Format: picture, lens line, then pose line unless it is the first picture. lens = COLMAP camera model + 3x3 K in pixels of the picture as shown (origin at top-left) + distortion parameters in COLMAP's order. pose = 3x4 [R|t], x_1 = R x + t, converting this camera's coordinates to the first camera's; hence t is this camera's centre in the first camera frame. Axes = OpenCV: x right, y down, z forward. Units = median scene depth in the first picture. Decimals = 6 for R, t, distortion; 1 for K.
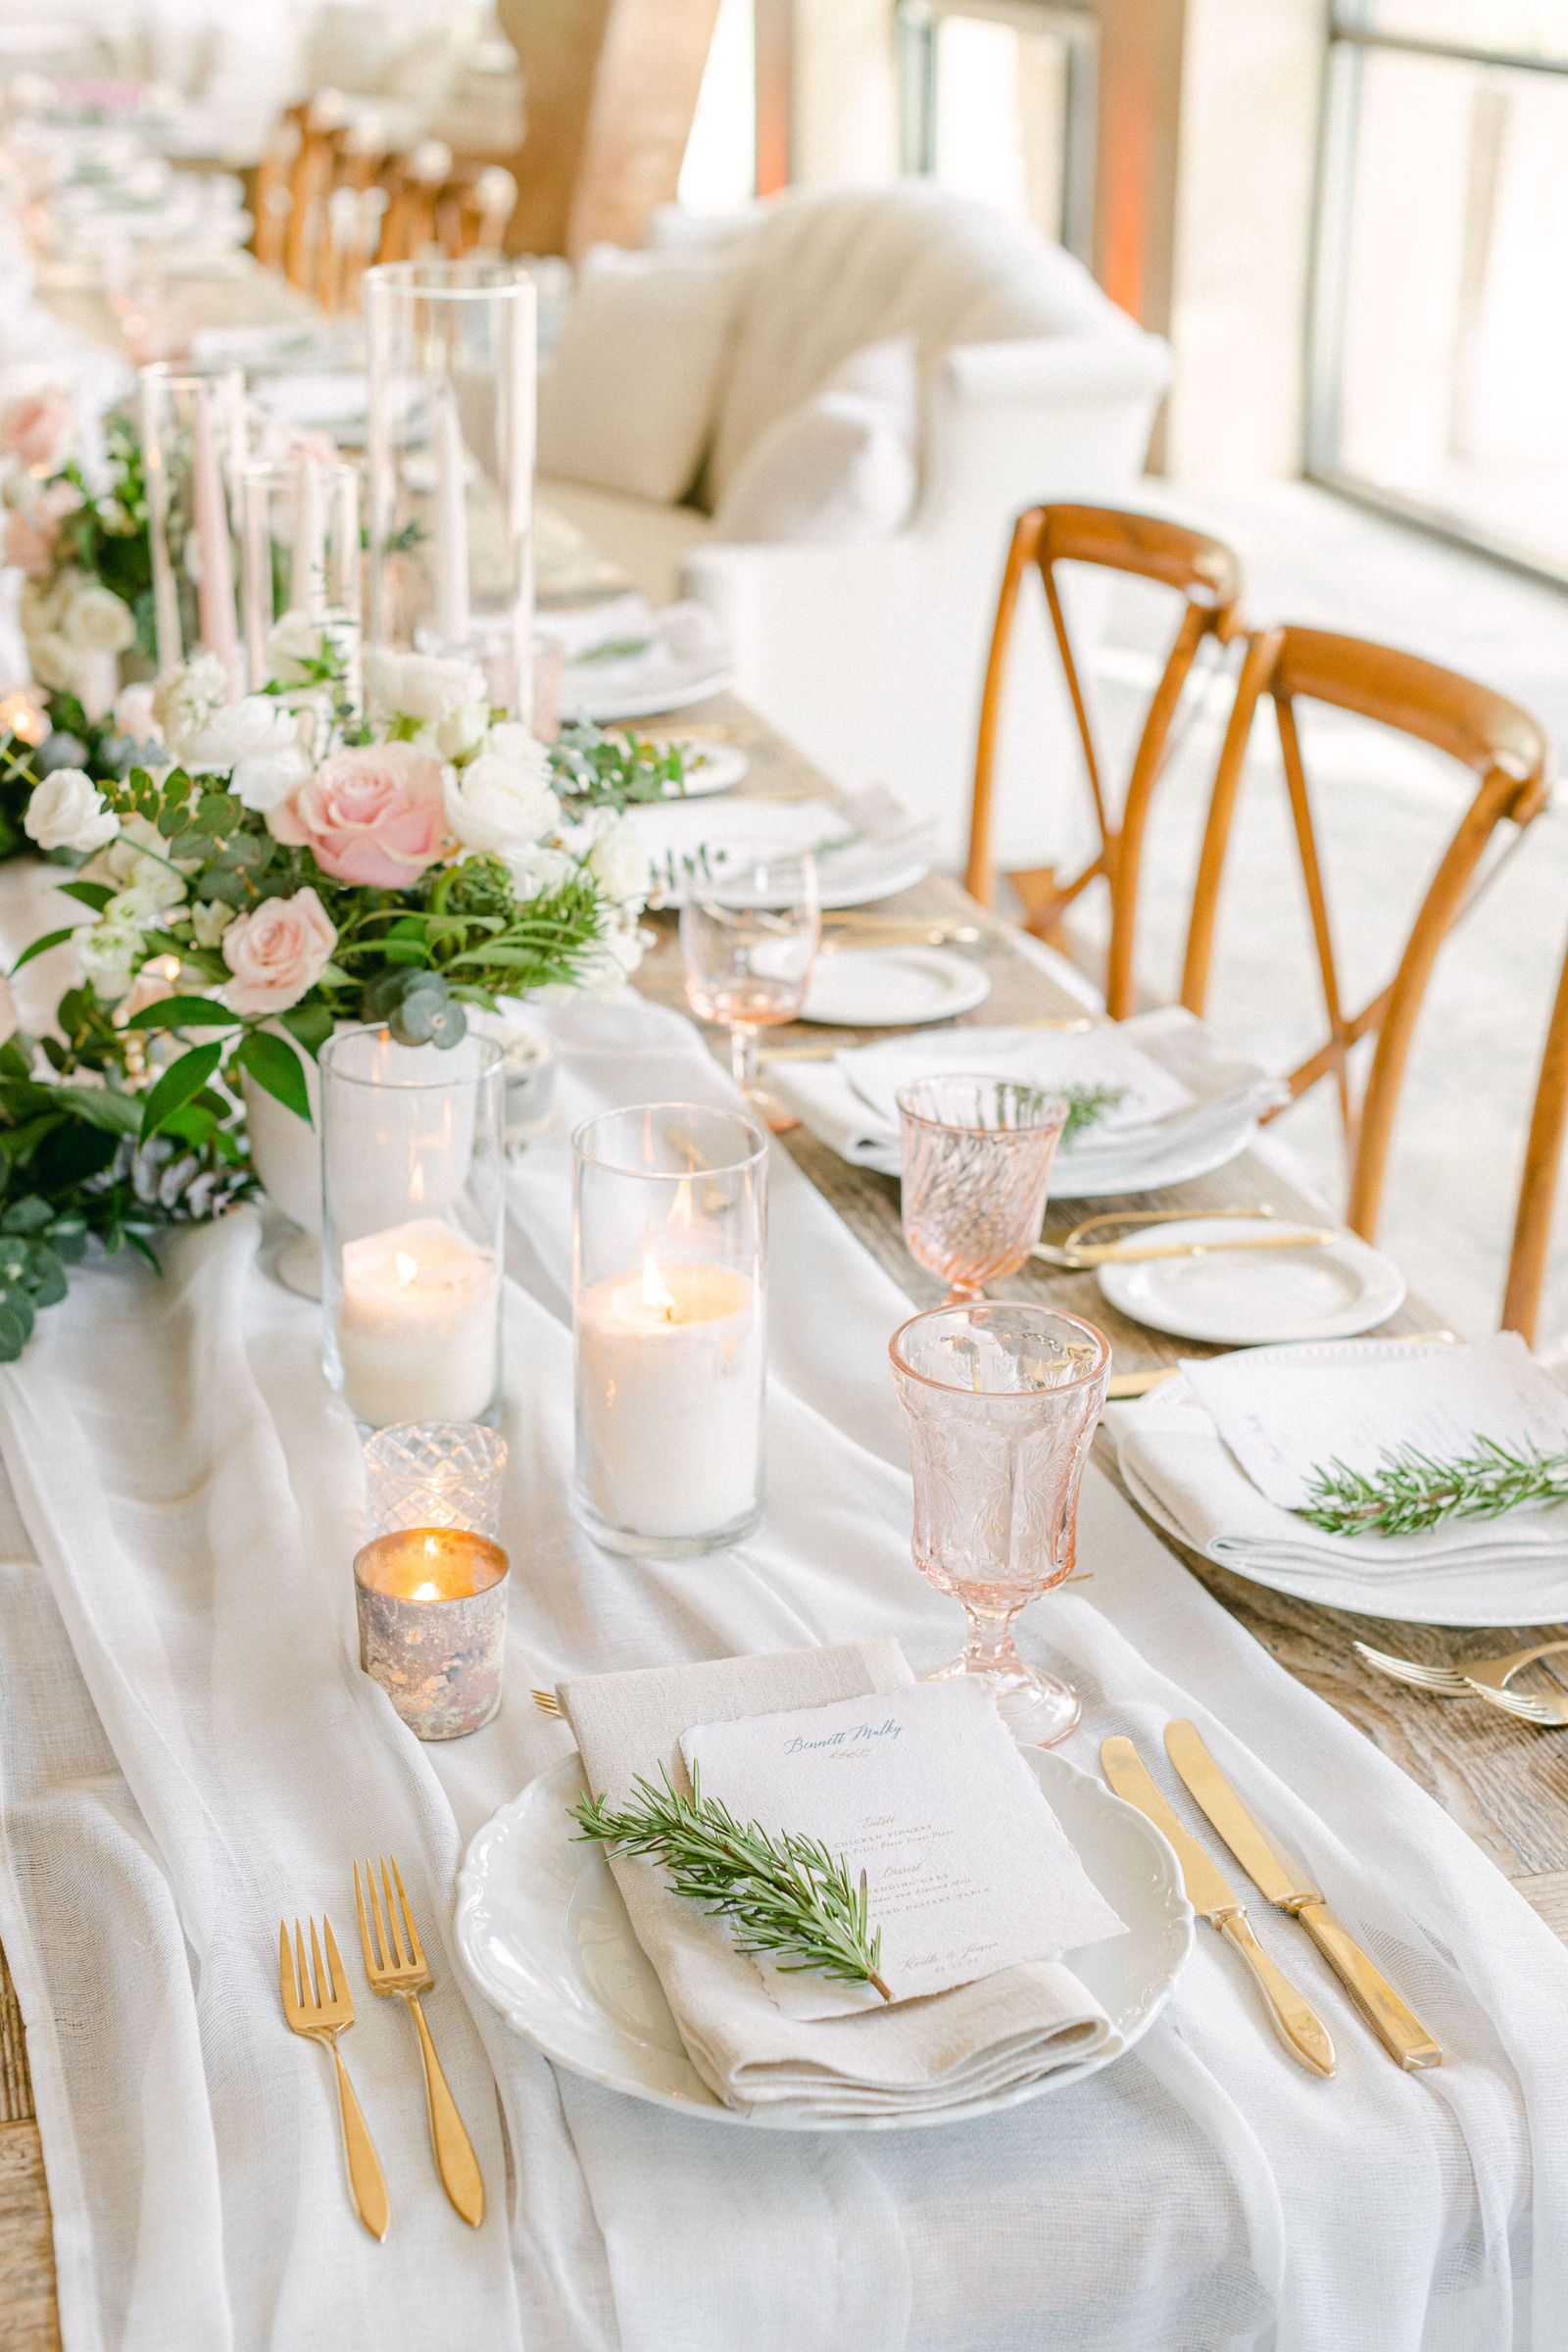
lens RADIAL K [[3556.1, 0, 785.4], [0, 3556.1, 1177.4], [0, 0, 1]] dist [0.042371, 0.000000]
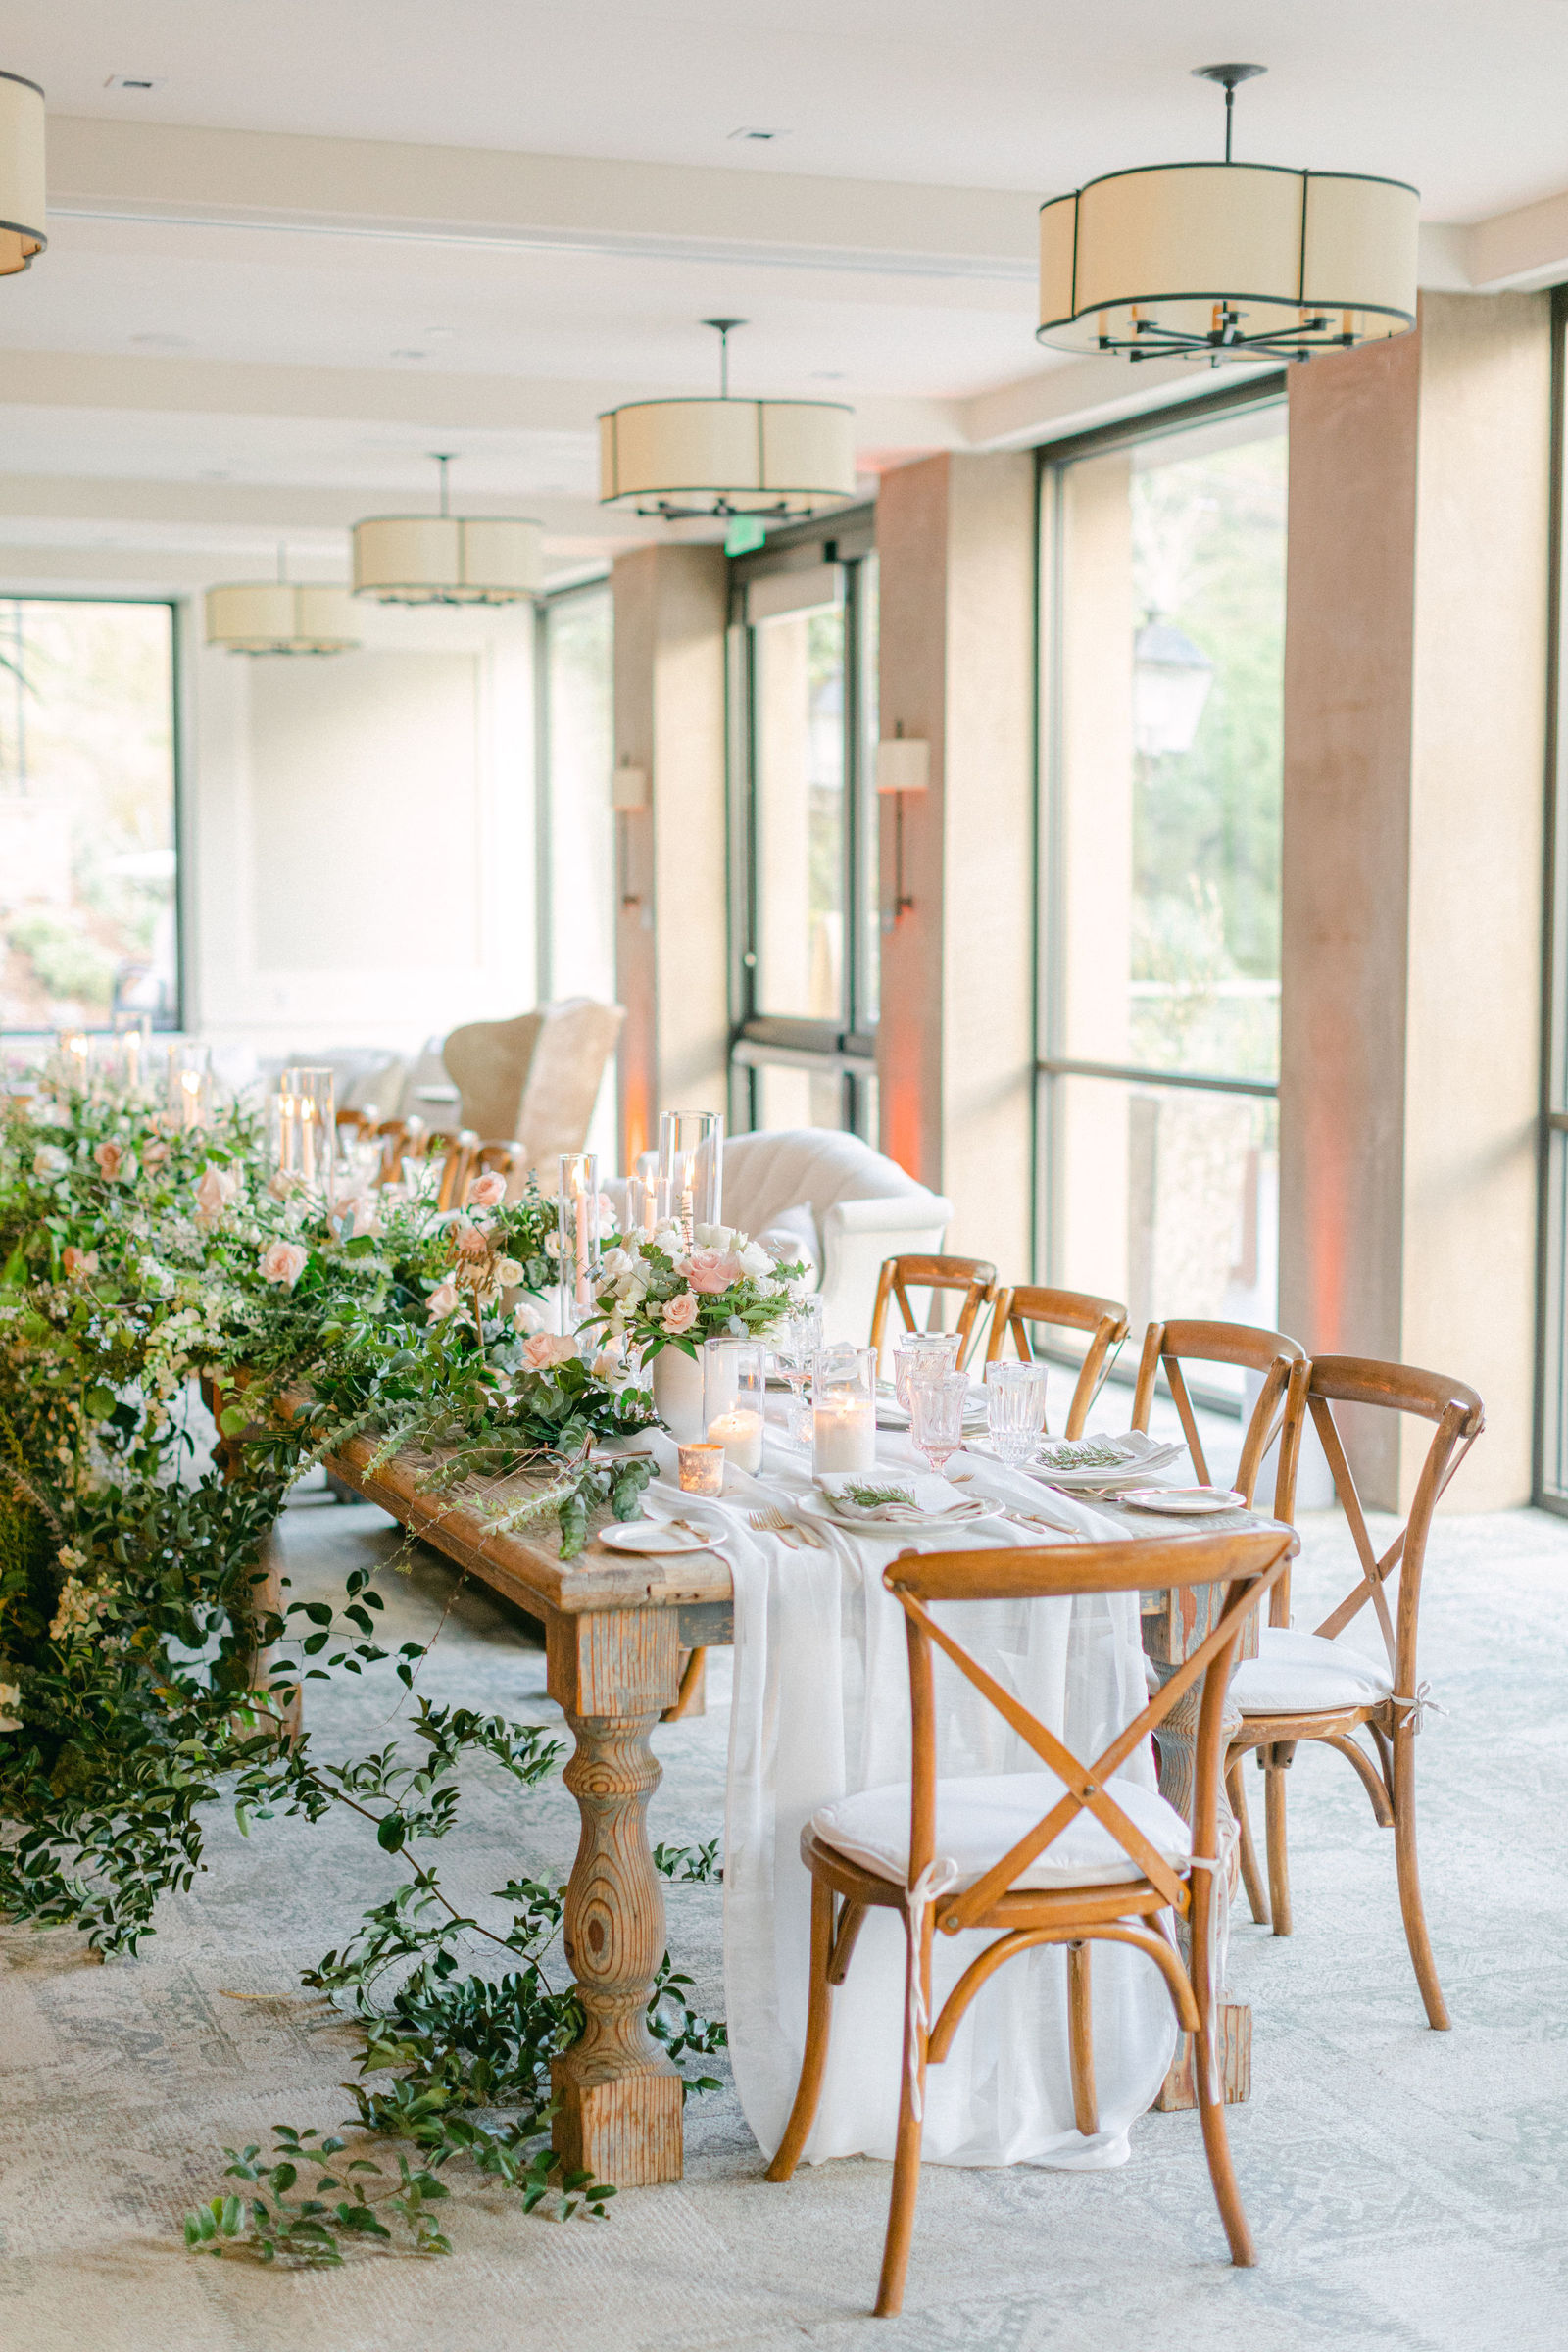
lens RADIAL K [[3553.0, 0, 783.6], [0, 3553.0, 1177.1], [0, 0, 1]] dist [0.042270, 0.000000]
pose [[0.997513, -0.013690, 0.069143, -0.255194], [0.032793, 0.958462, -0.283328, 0.658404], [-0.062392, 0.284891, 0.956527, -1.837894]]
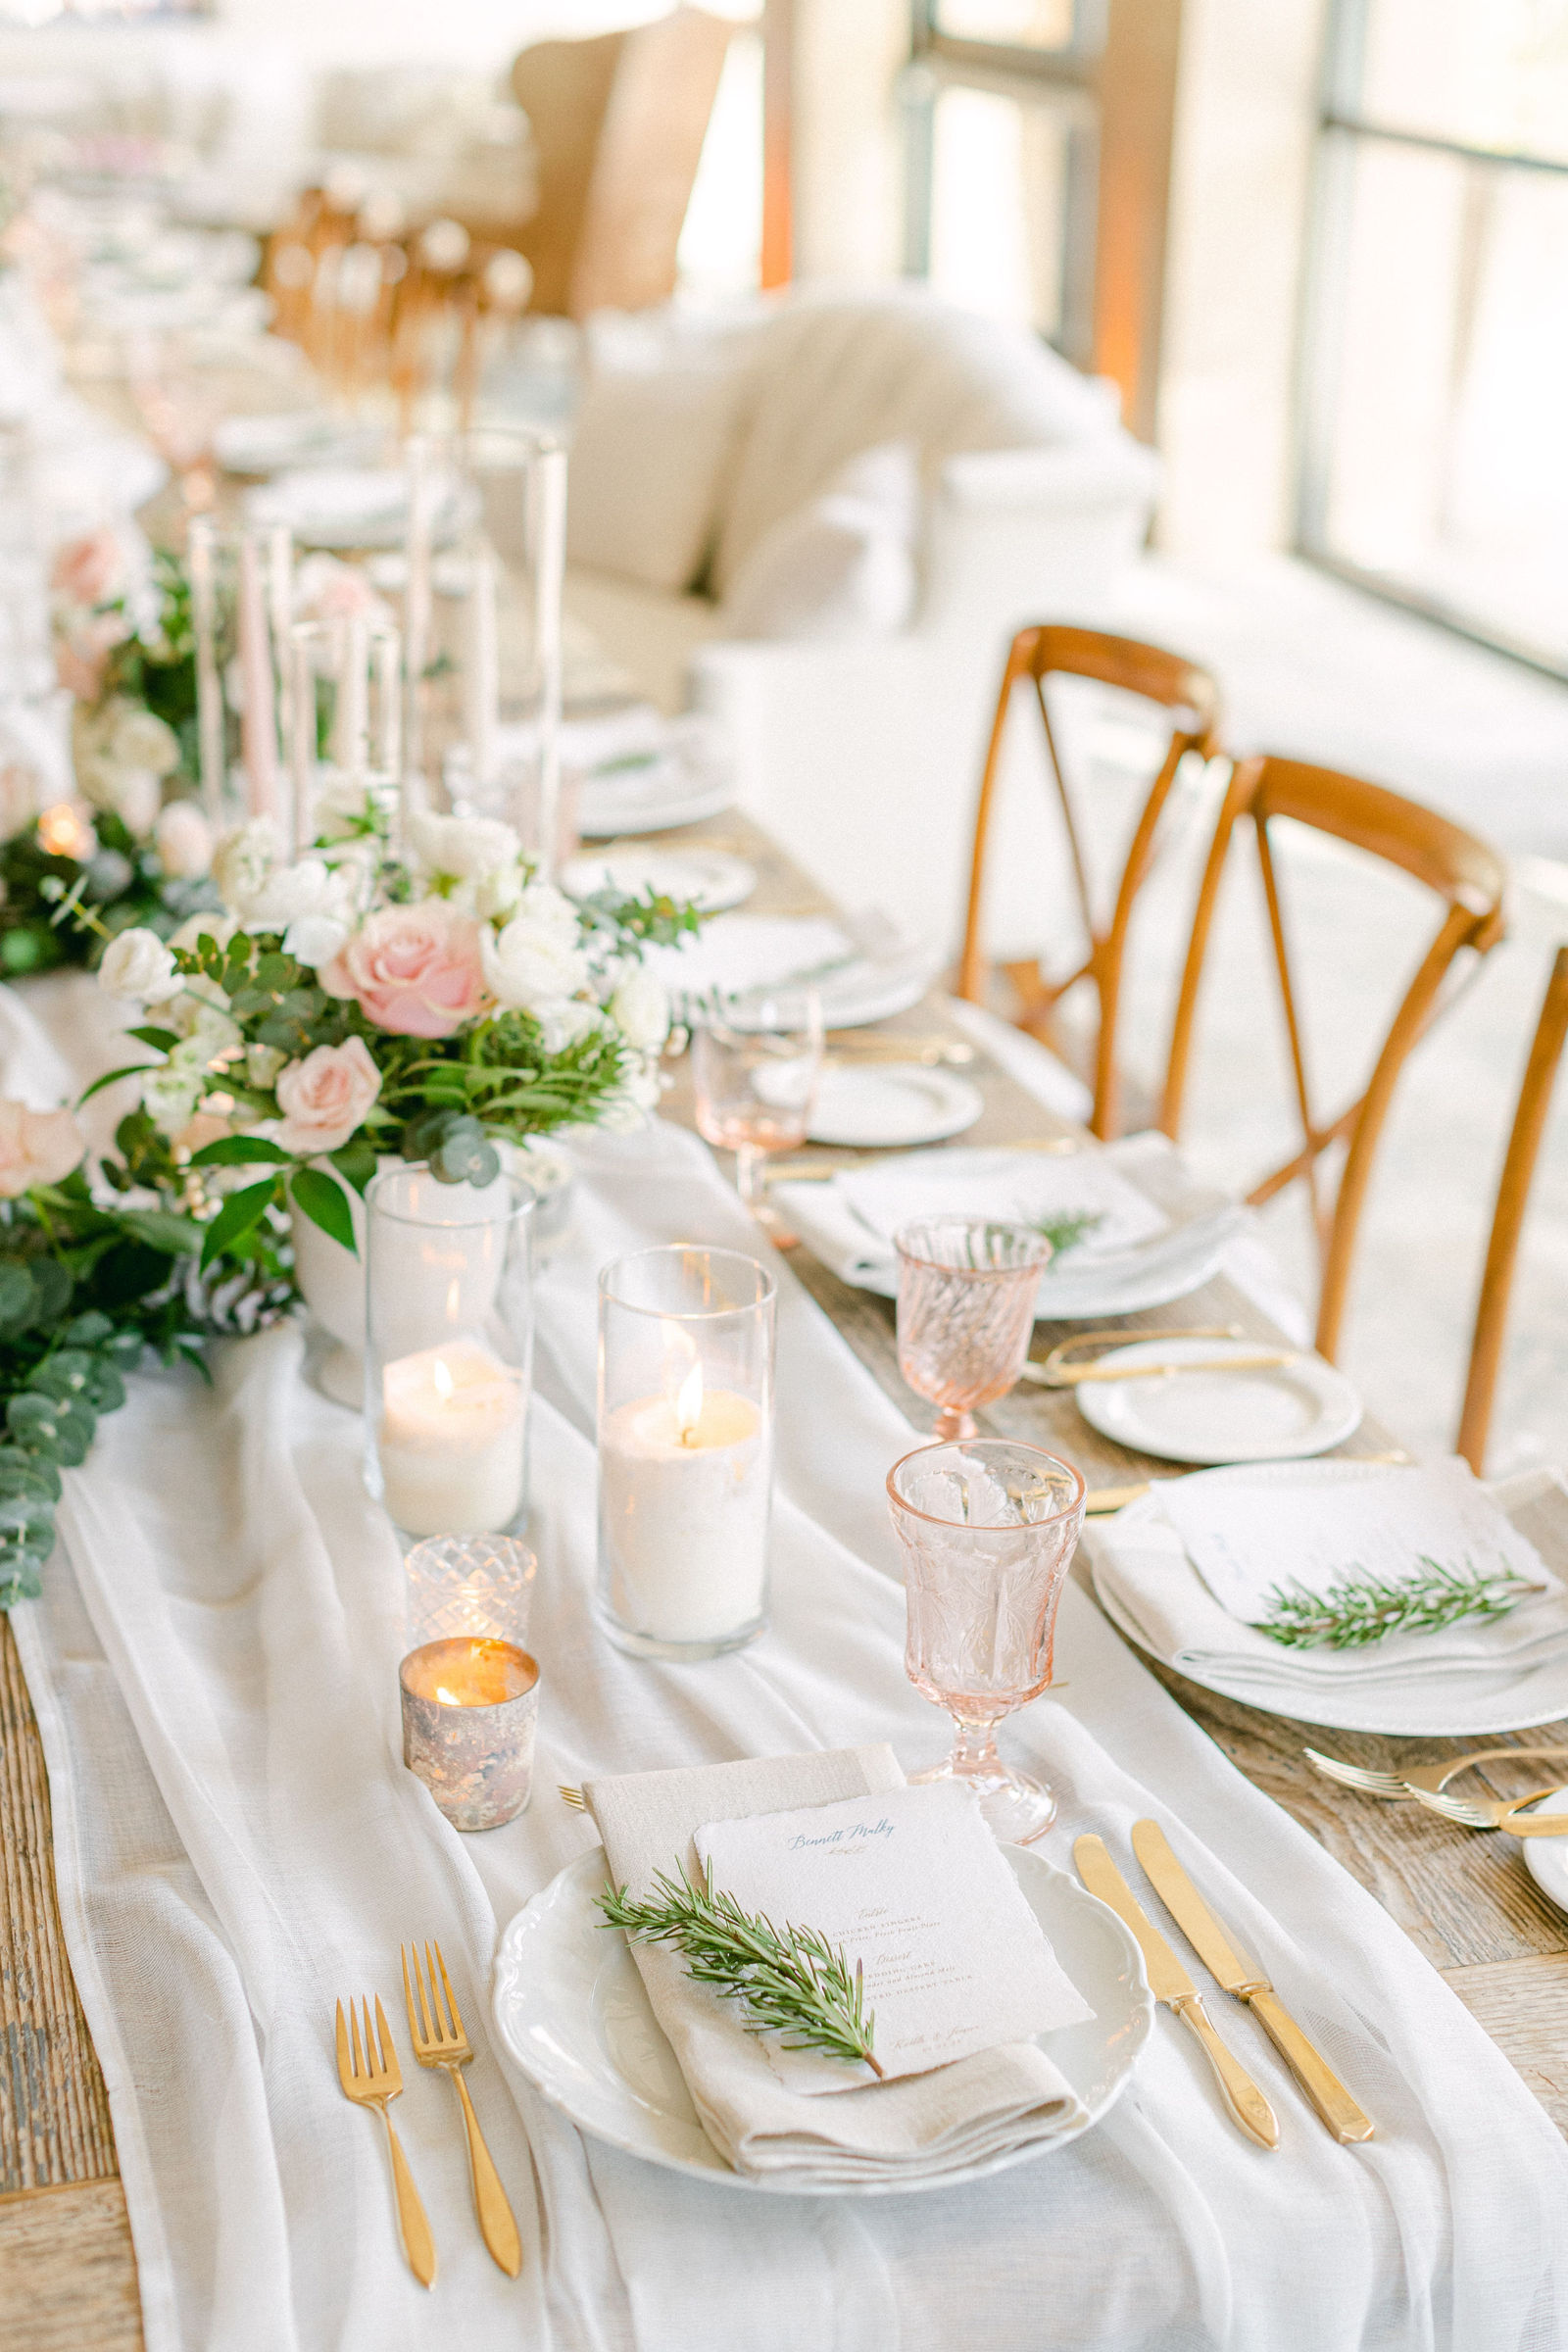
lens RADIAL K [[3556.1, 0, 783.0], [0, 3556.1, 1173.5], [0, 0, 1]] dist [0.042371, 0.000000]
pose [[0.999940, 0.010710, 0.002324, -0.005299], [-0.010685, 0.999886, -0.010694, -0.028790], [-0.002438, 0.010668, 0.999940, -0.087408]]
